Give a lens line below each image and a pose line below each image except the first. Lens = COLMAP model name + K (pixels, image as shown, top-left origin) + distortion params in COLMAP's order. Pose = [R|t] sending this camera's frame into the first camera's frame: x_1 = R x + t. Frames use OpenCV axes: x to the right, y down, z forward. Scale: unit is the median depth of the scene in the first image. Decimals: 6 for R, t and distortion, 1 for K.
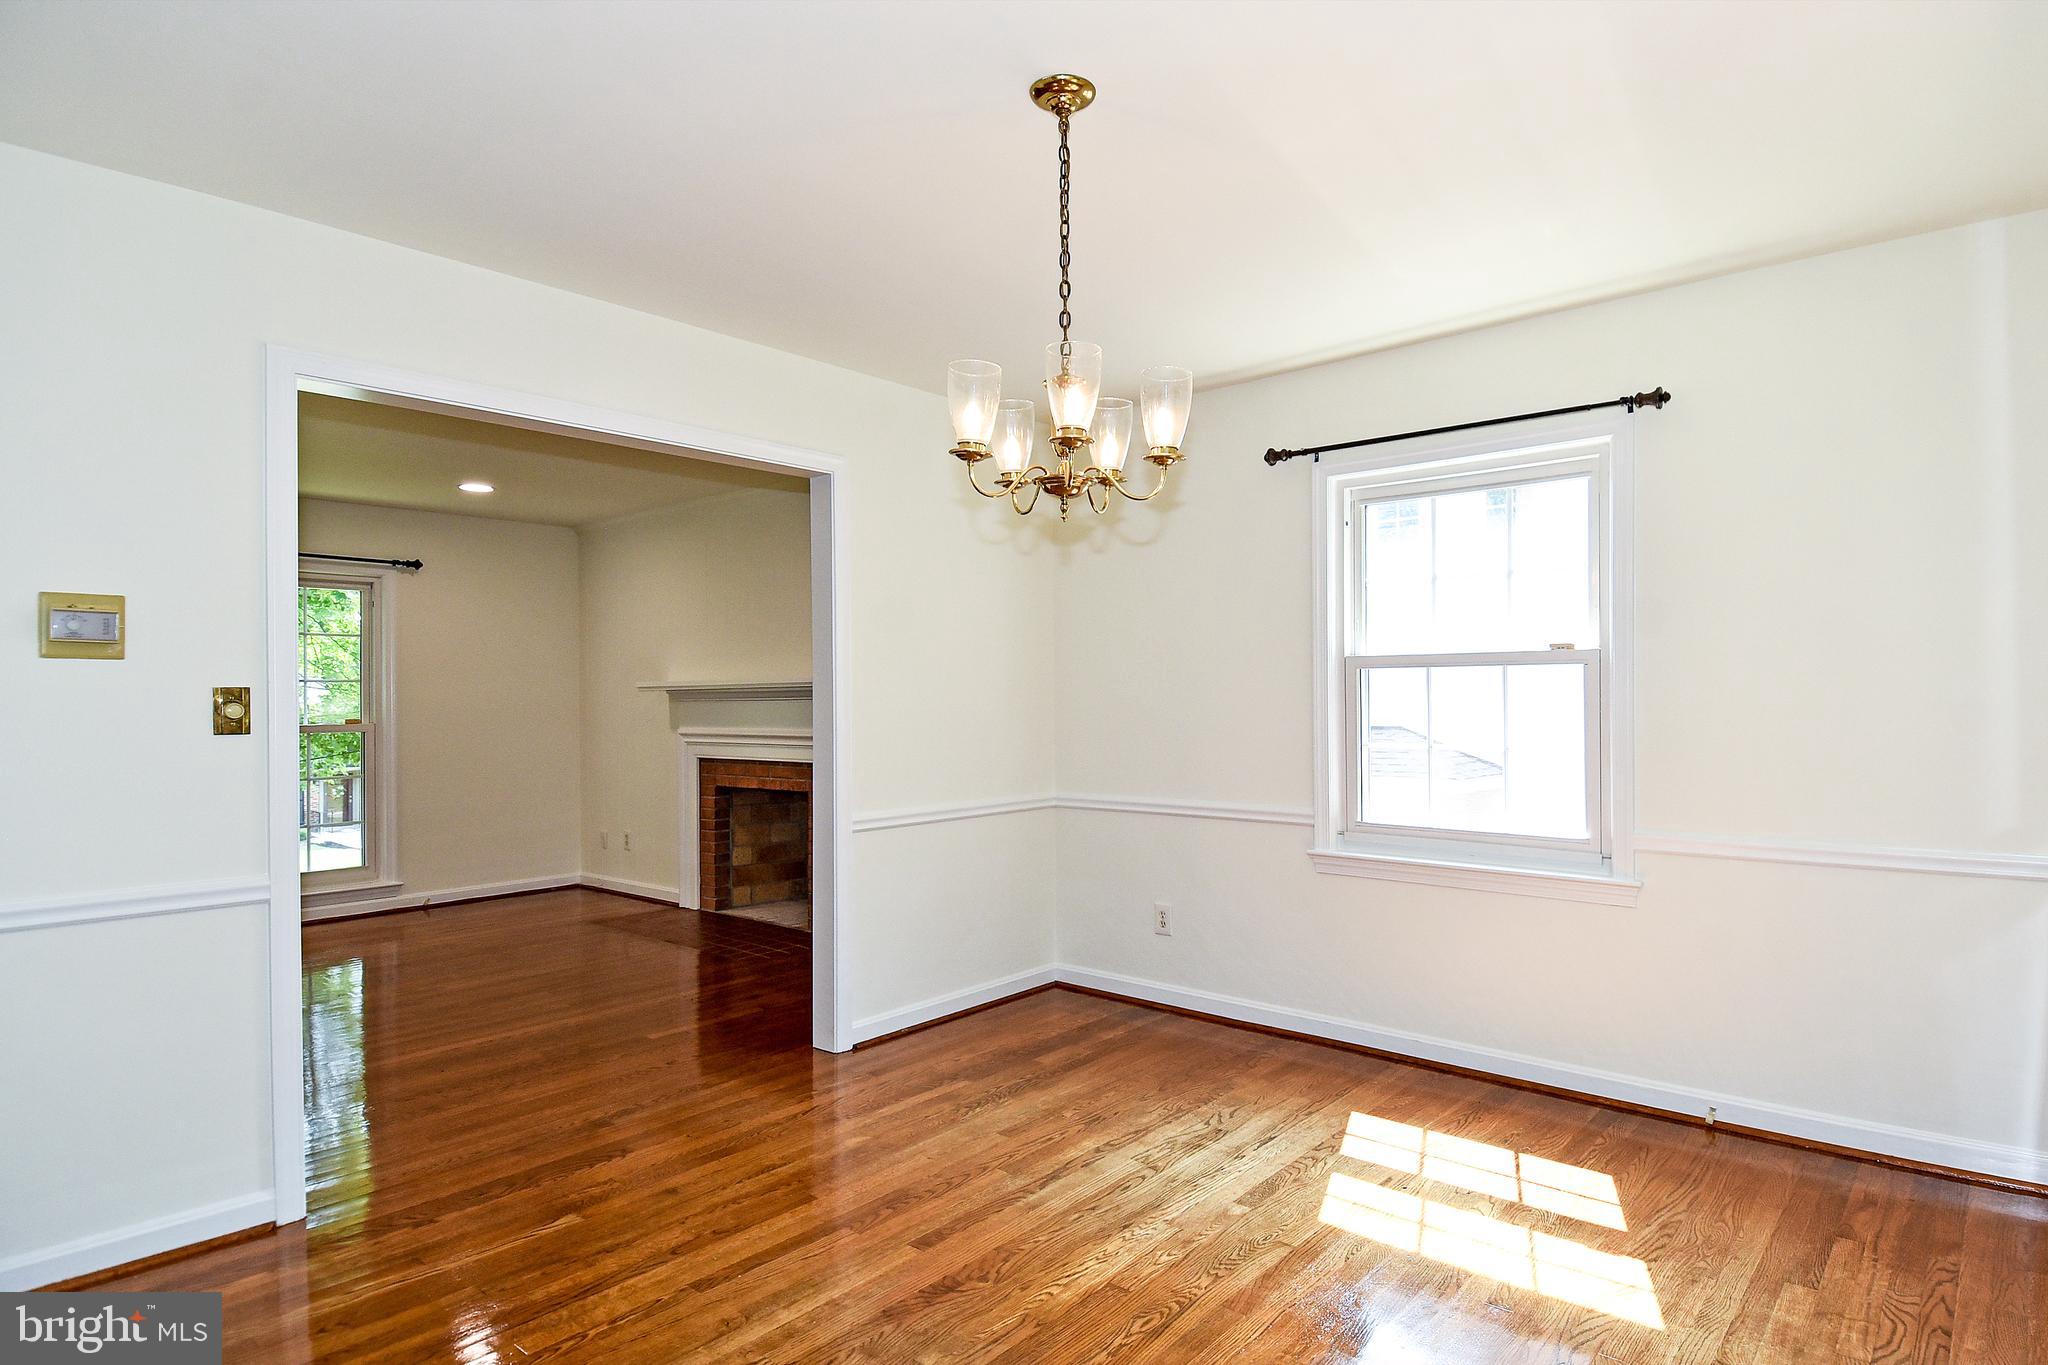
lens RADIAL K [[1066.1, 0, 1066.2], [0, 1066.1, 686.1], [0, 0, 1]] dist [0.047084, -0.053003]
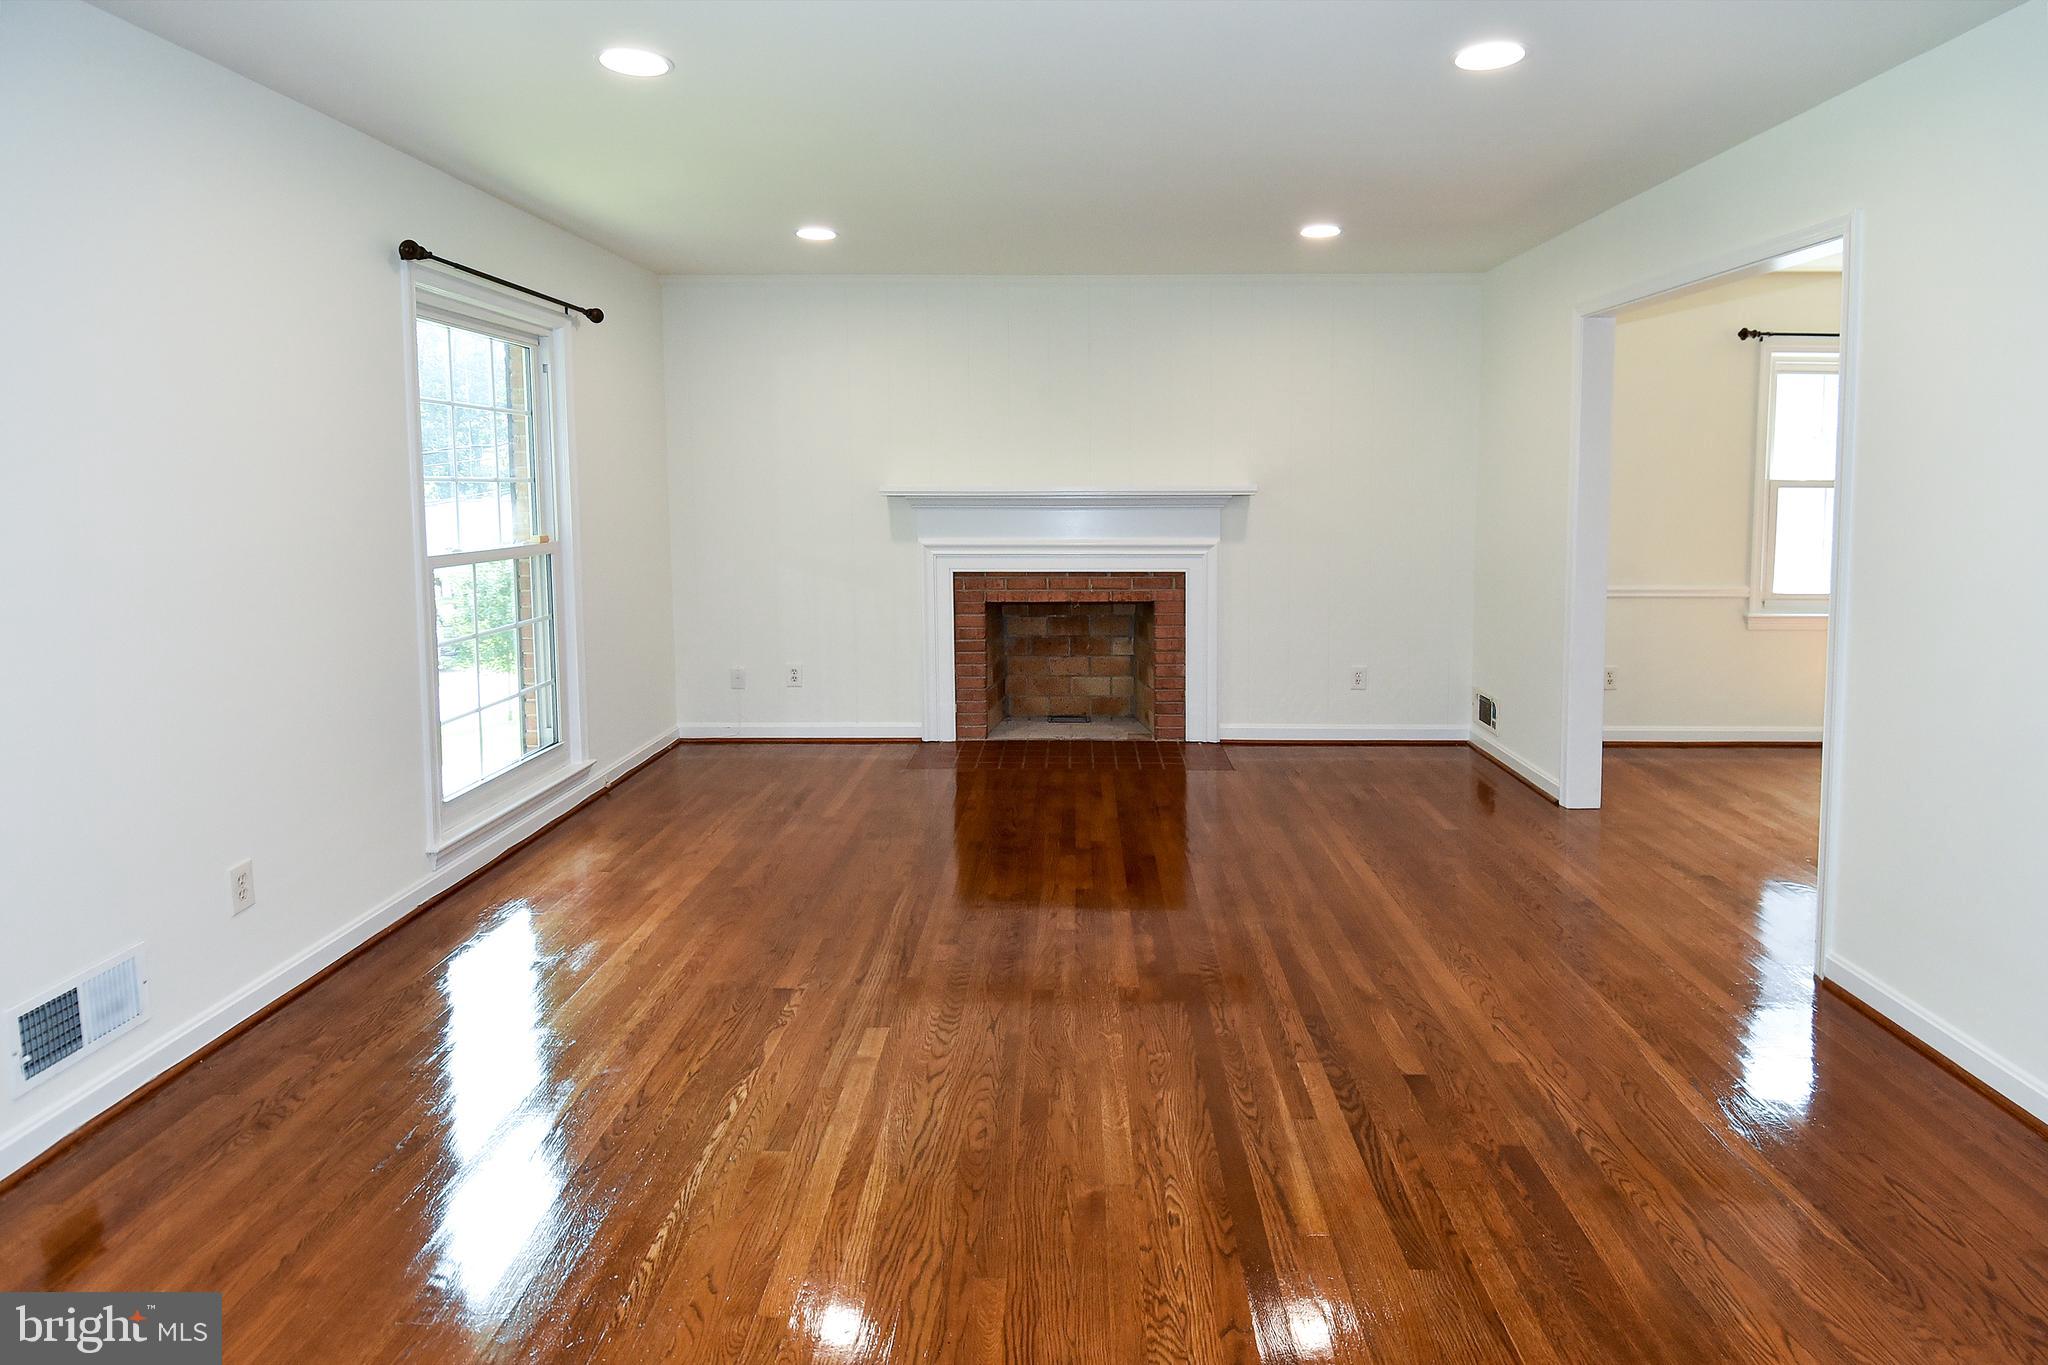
lens RADIAL K [[1073.3, 0, 1017.7], [0, 1073.3, 581.6], [0, 0, 1]] dist [0.062536, -0.054157]
pose [[0.790419, -0.046980, 0.610762, -0.857767], [-0.013796, 0.995437, 0.094423, -0.010460], [-0.612411, -0.083060, 0.786164, 0.268219]]
